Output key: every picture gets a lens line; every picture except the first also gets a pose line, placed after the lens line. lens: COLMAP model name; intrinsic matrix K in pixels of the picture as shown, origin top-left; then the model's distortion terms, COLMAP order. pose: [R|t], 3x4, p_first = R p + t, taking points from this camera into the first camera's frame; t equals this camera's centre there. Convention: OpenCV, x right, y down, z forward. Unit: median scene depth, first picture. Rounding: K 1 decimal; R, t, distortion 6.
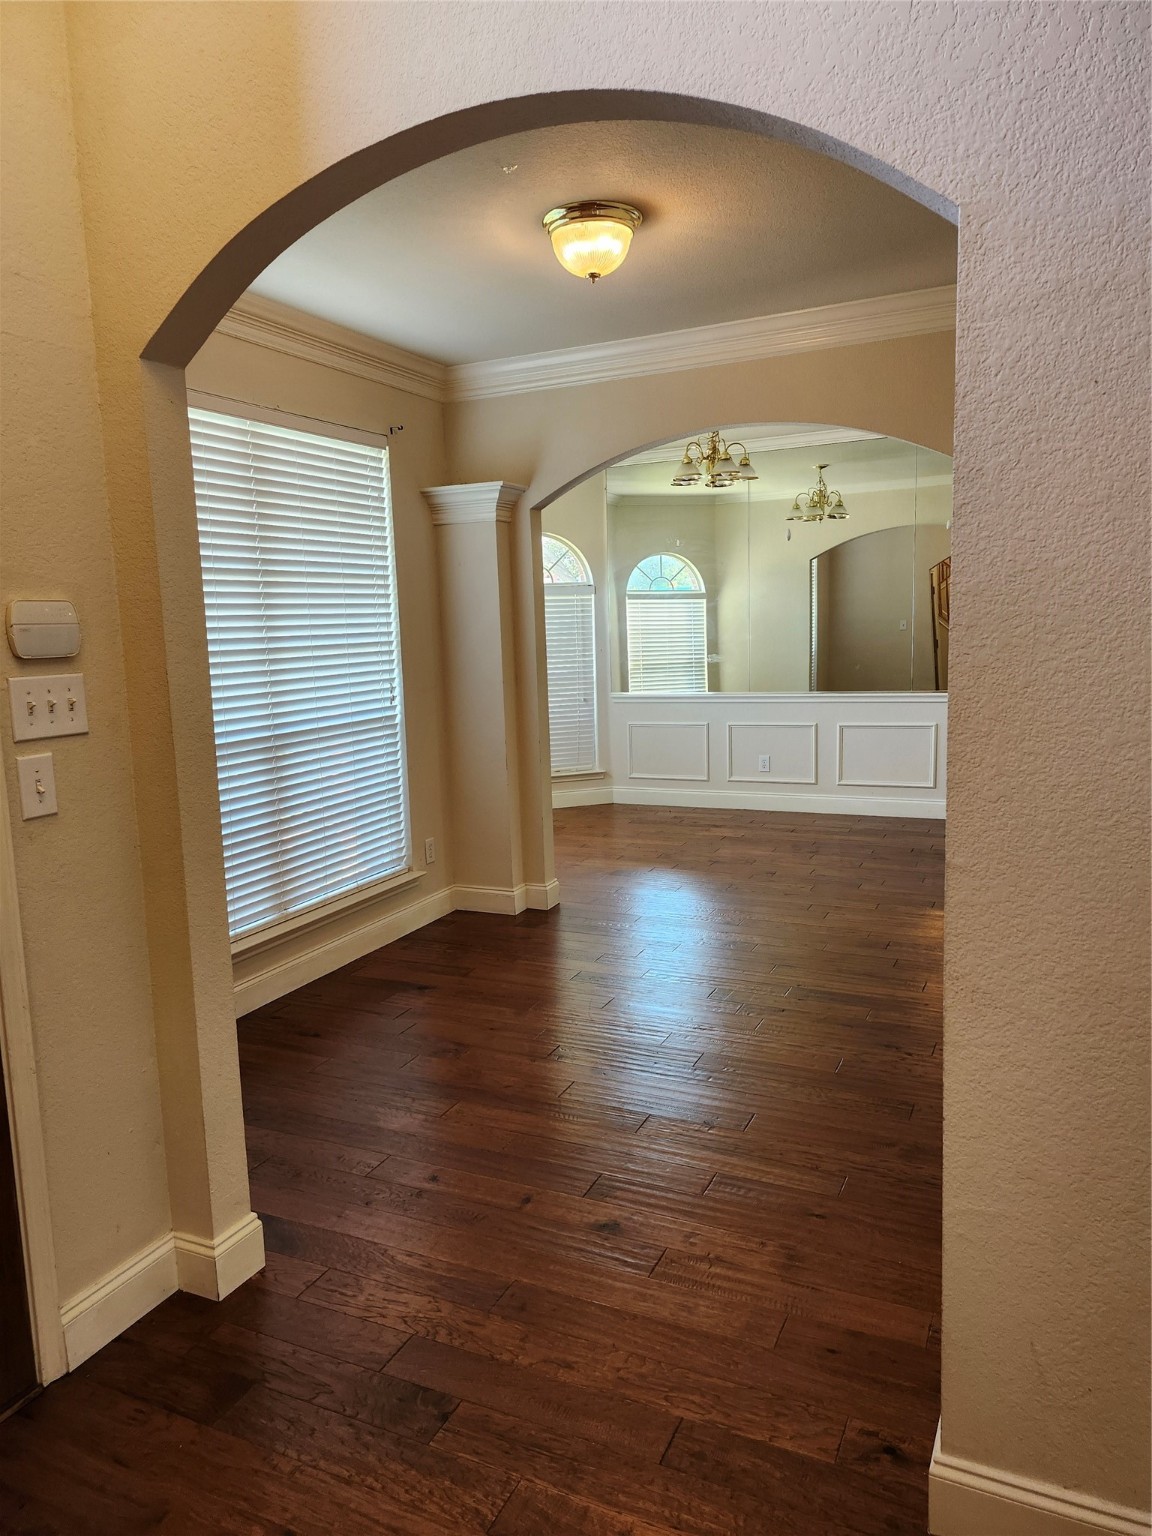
lens RADIAL K [[1069.0, 0, 552.0], [0, 1069.0, 769.0], [0, 0, 1]] dist [0.076899, -0.002048]
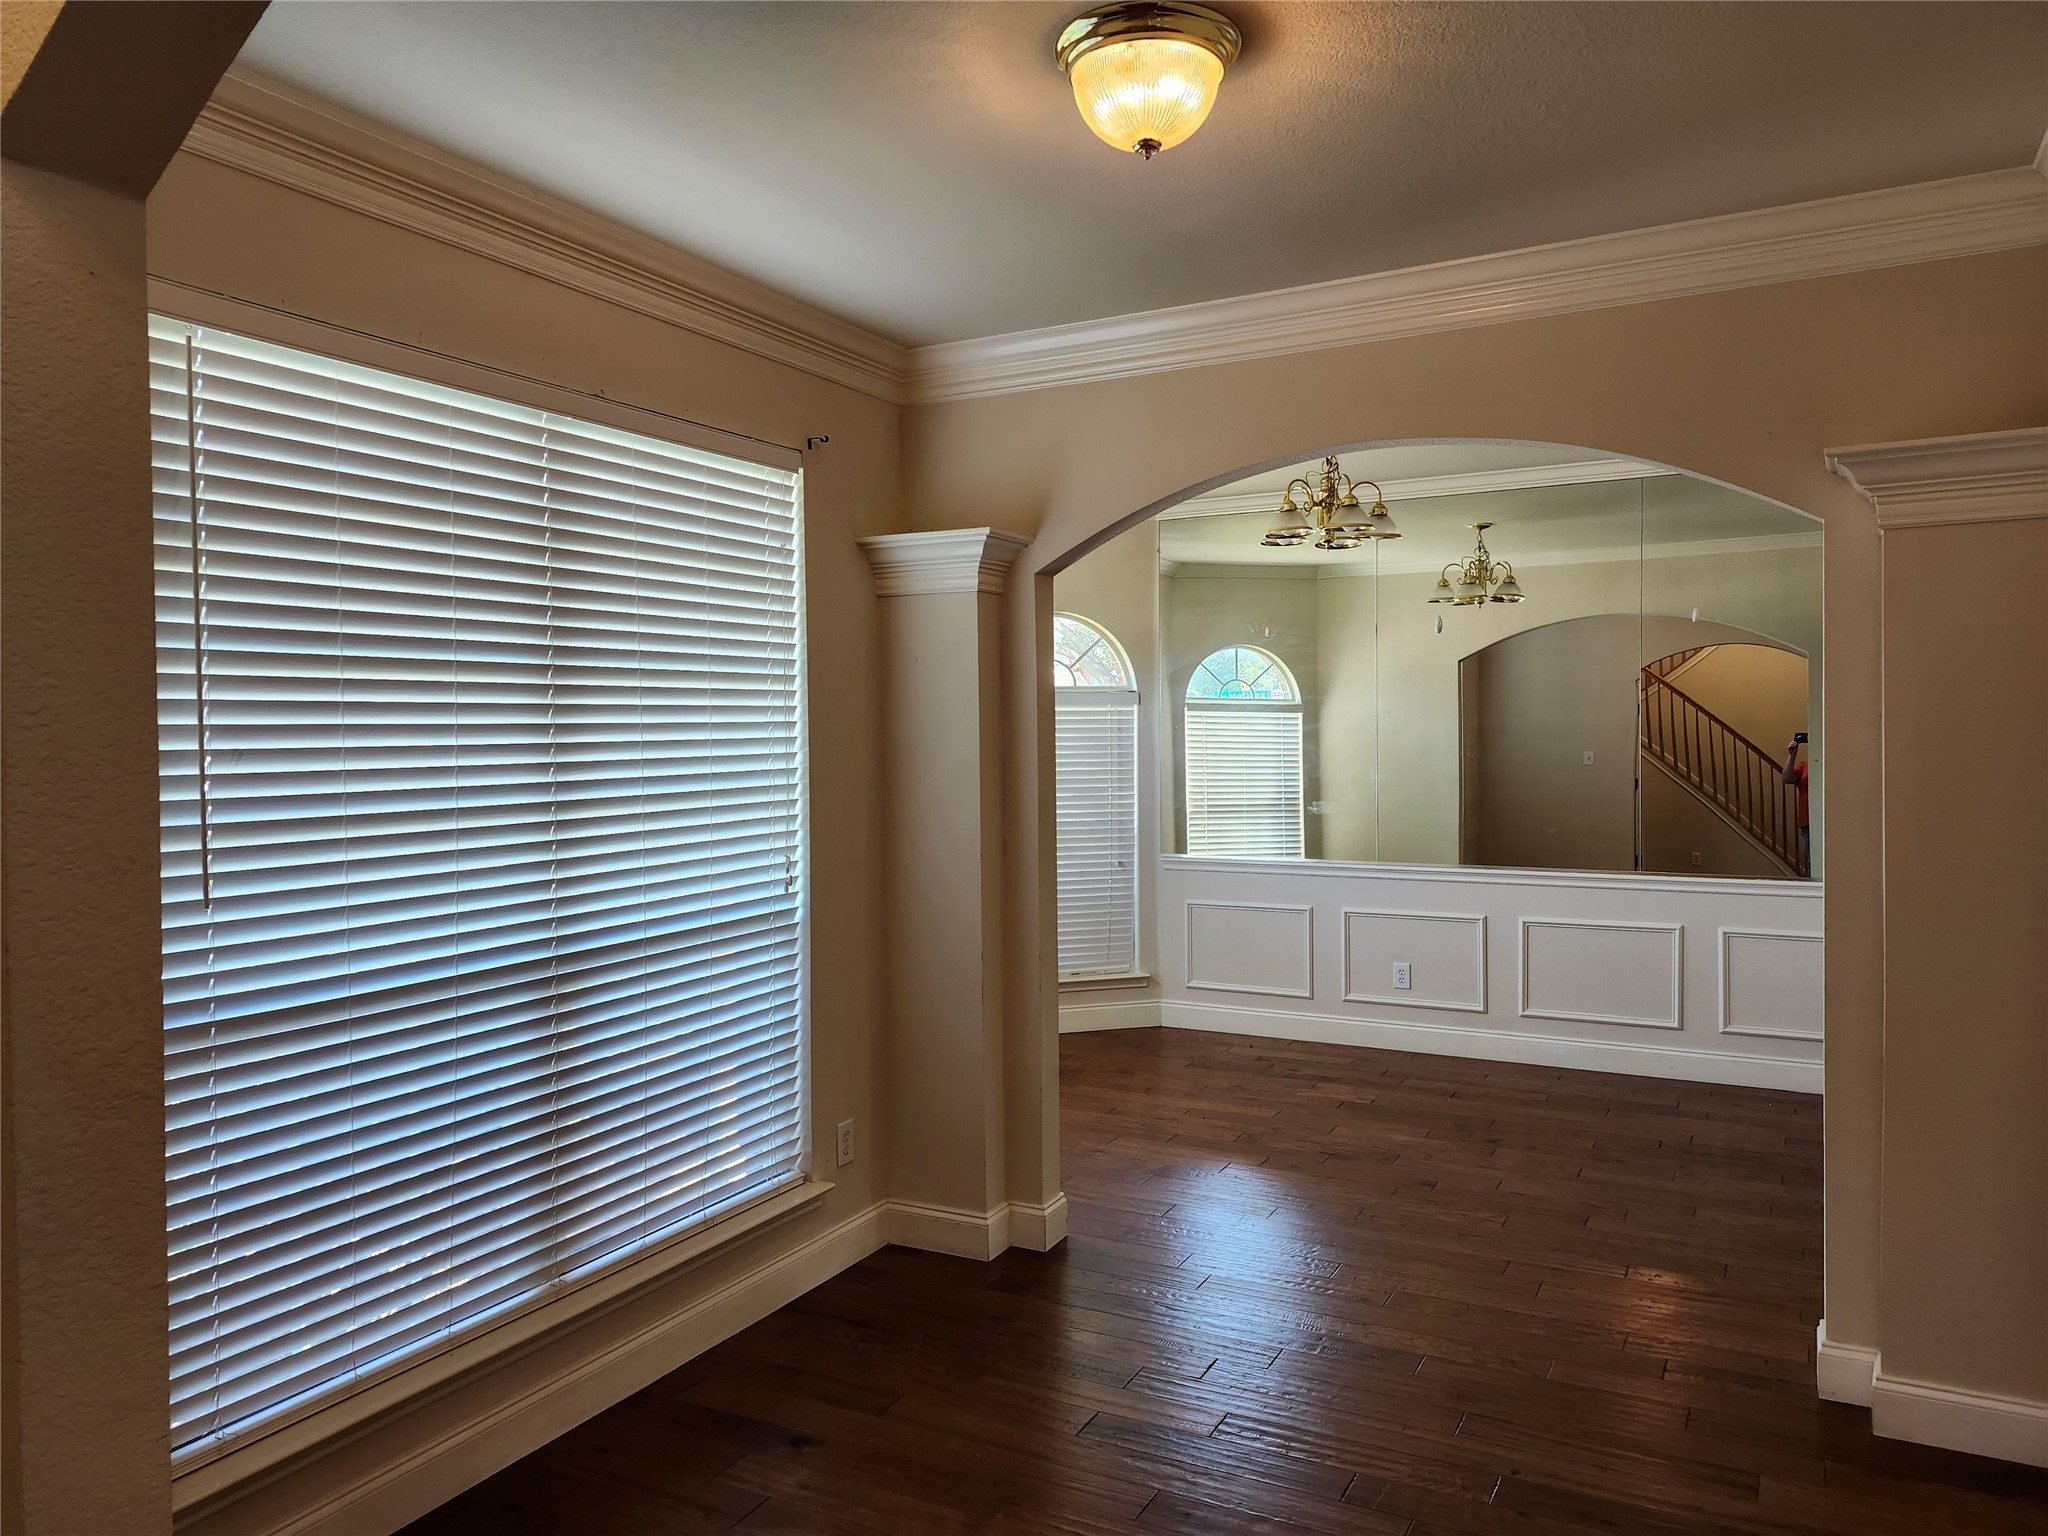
lens RADIAL K [[1425.4, 0, 1026.6], [0, 1425.4, 752.8], [0, 0, 1]] dist [0.076899, -0.002048]
pose [[0.998912, 0.026421, -0.038427, 0.008529], [-0.030781, 0.992574, -0.117687, -0.044200], [0.035032, 0.118741, 0.992307, 0.201648]]
